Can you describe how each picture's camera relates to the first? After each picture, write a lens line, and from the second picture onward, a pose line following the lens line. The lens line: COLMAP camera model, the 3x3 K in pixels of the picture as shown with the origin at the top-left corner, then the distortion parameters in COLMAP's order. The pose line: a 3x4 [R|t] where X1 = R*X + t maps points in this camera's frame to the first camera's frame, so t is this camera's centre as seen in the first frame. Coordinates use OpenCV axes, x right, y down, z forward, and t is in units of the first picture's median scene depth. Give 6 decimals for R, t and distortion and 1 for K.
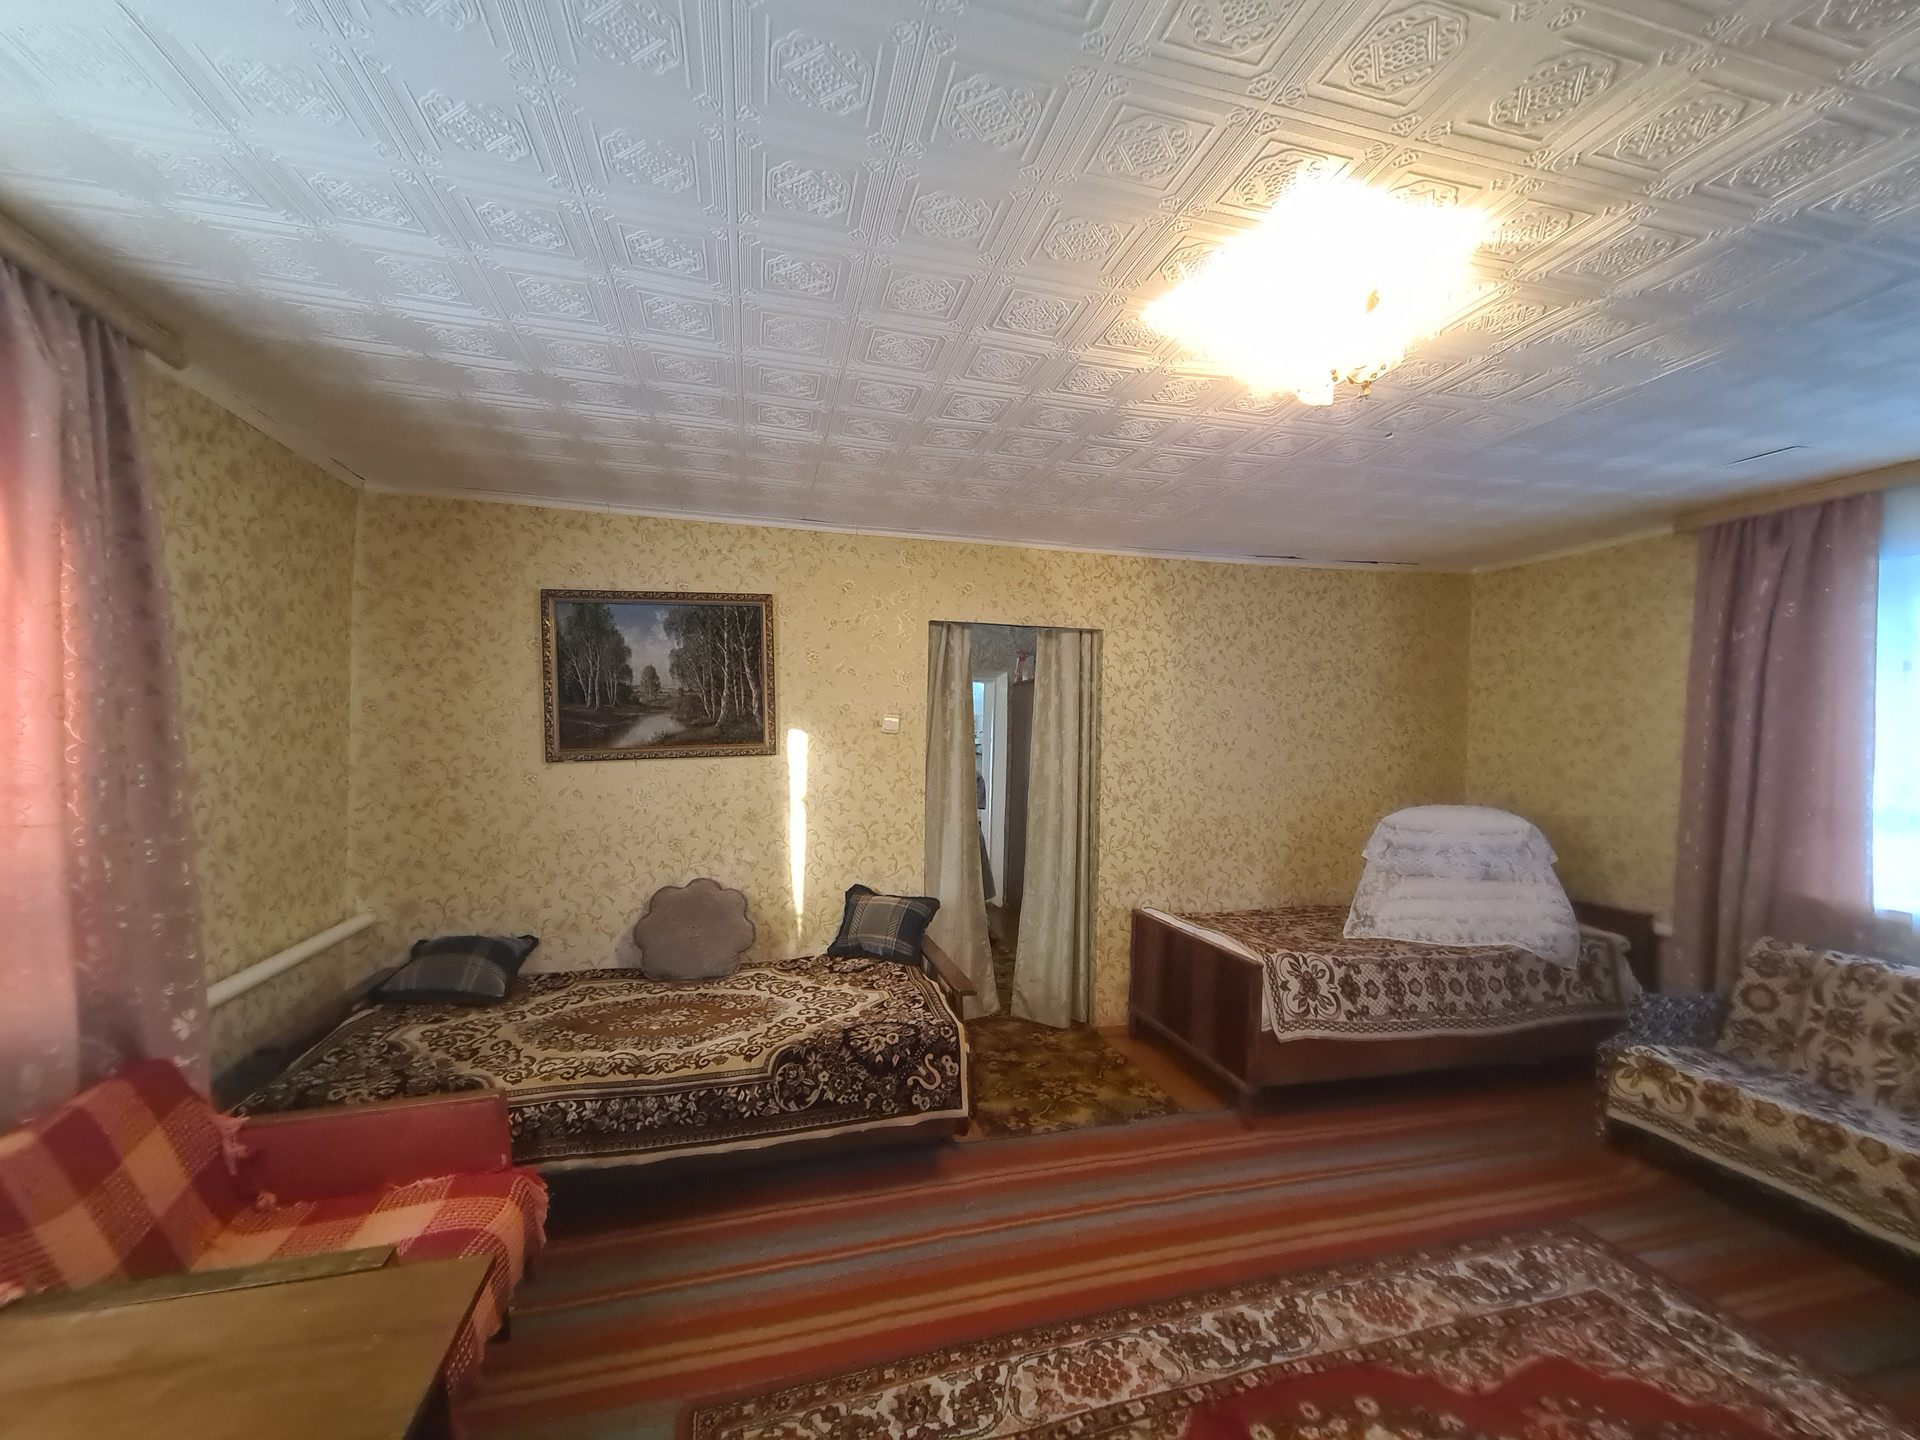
lens RADIAL K [[789.4, 0, 972.1], [0, 789.4, 736.2], [0, 0, 1]] dist [0.001432, -0.002799]
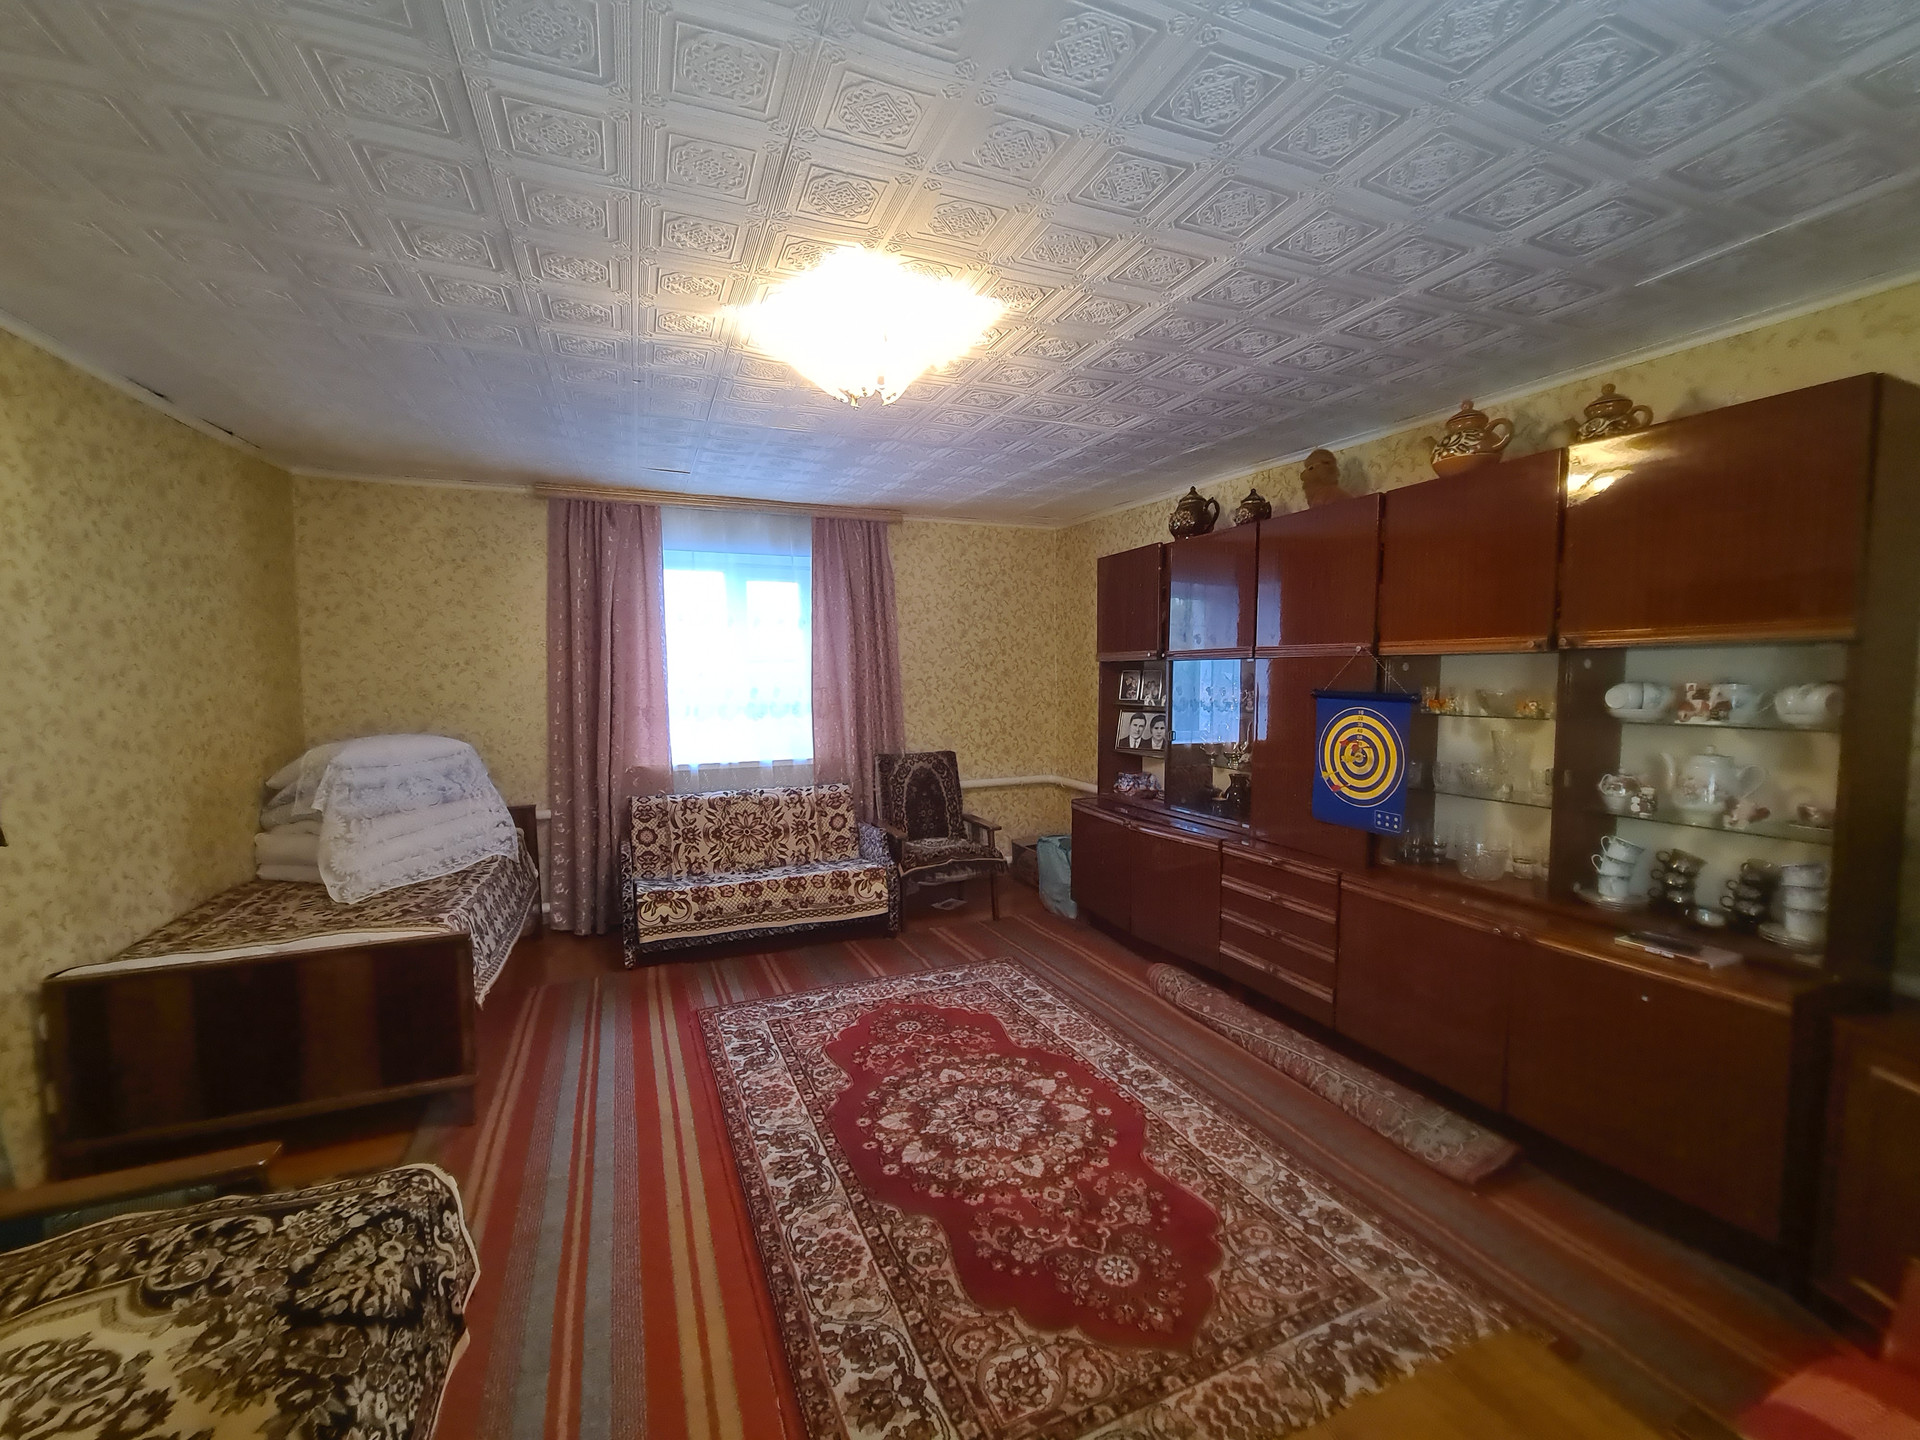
lens RADIAL K [[789.4, 0, 961.2], [0, 789.4, 732.5], [0, 0, 1]] dist [0.001432, -0.002799]
pose [[-0.123991, -0.093244, 0.987892, -0.612167], [0.000908, 0.995564, 0.094083, -0.005484], [-0.992283, 0.012563, -0.123357, 0.672614]]
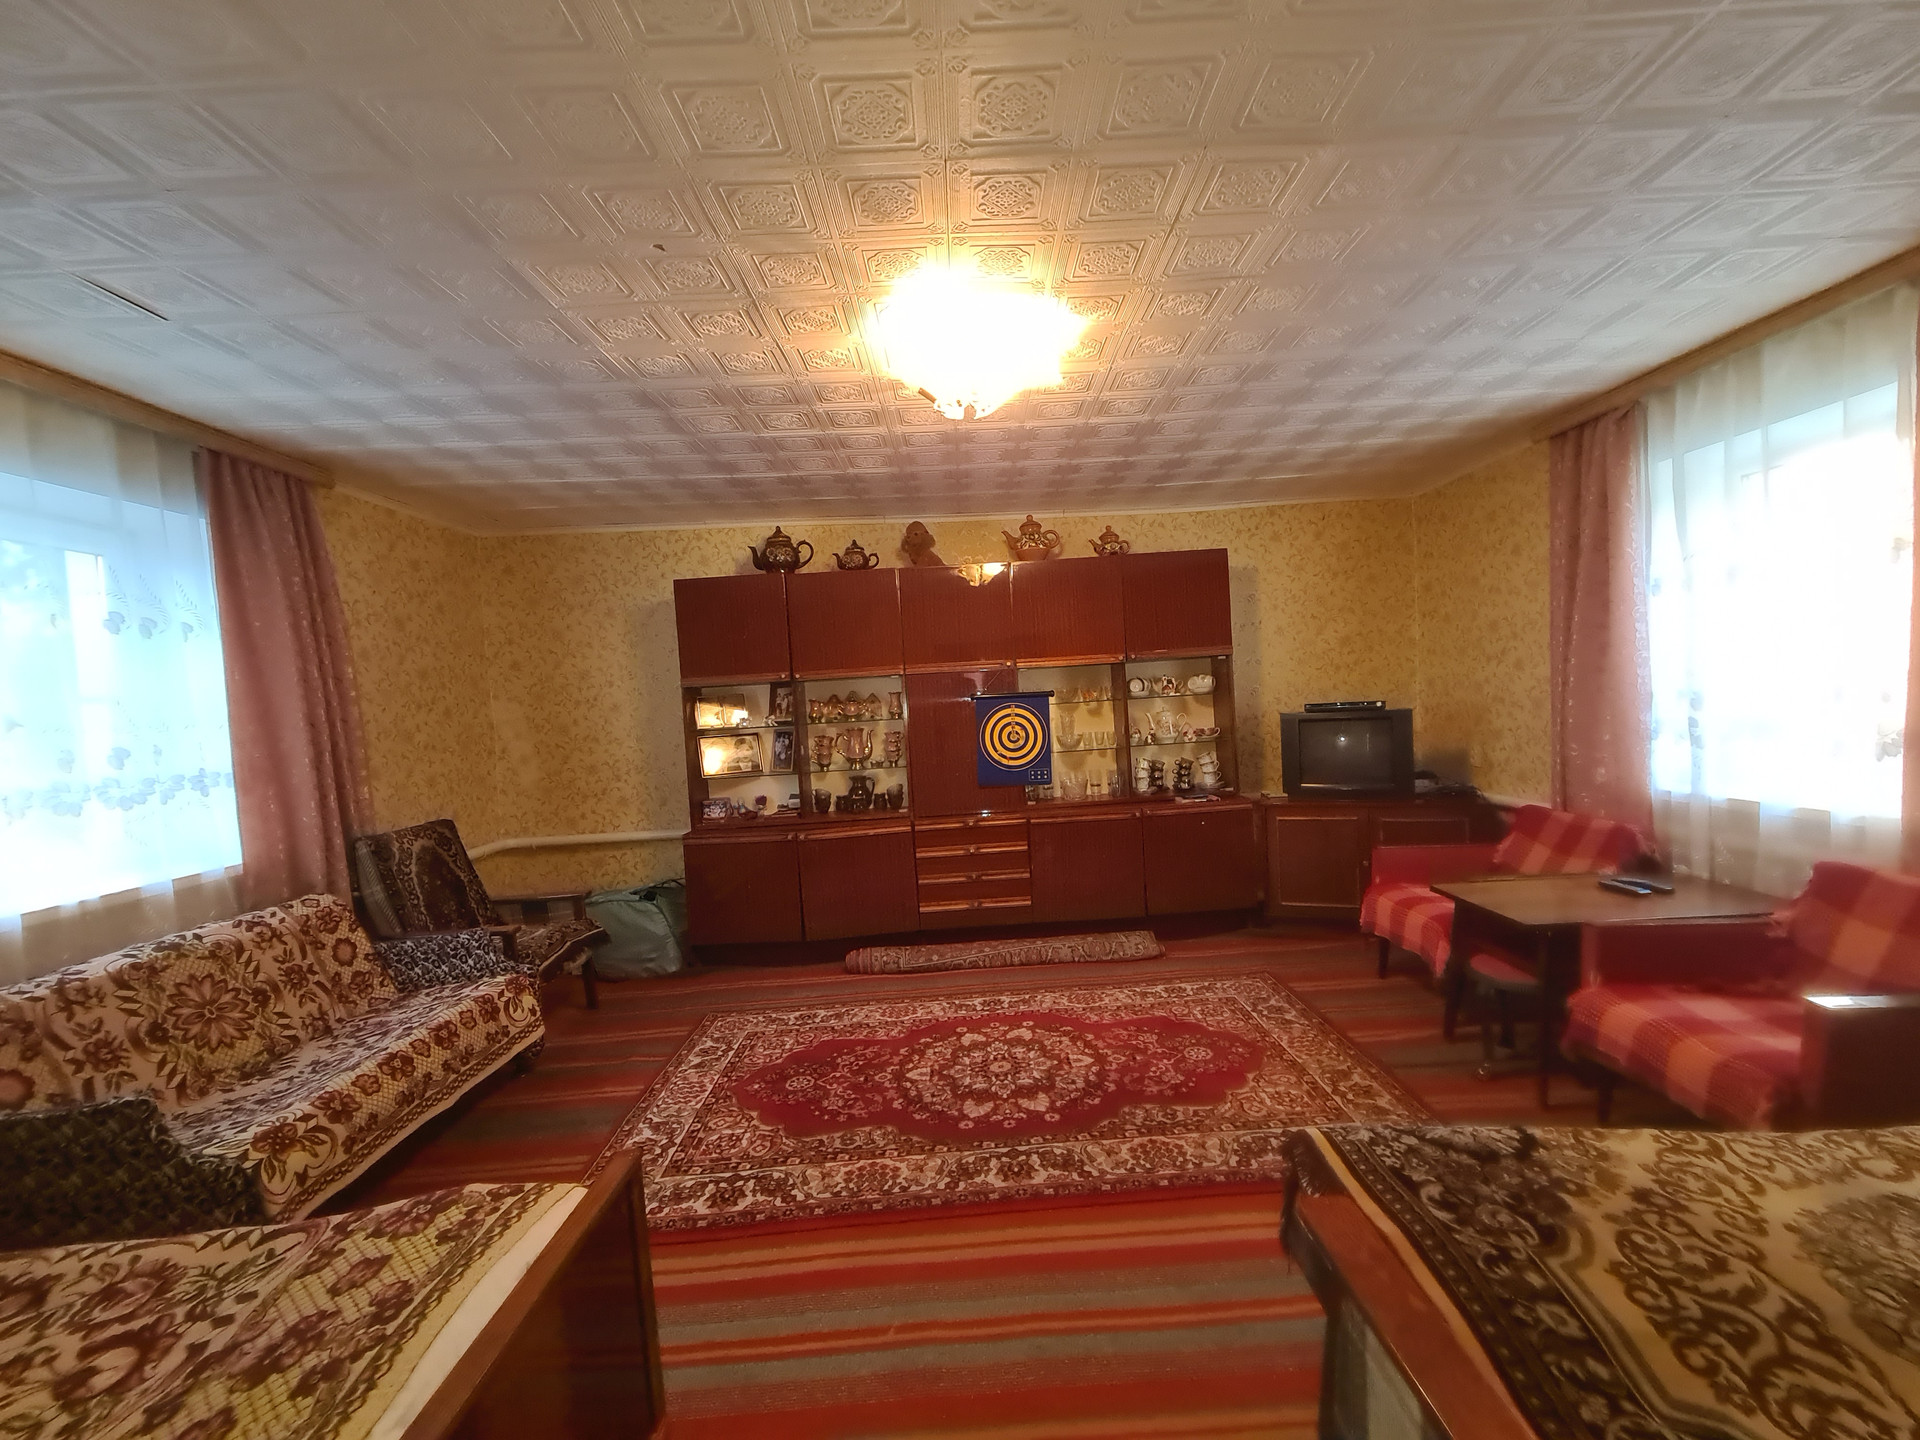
lens RADIAL K [[789.4, 0, 971.9], [0, 789.4, 733.0], [0, 0, 1]] dist [0.001432, -0.002799]
pose [[-0.963851, 0.028485, 0.264915, 0.061197], [0.041438, 0.998197, 0.043434, 0.050681], [-0.263200, 0.052842, -0.963293, 1.592990]]
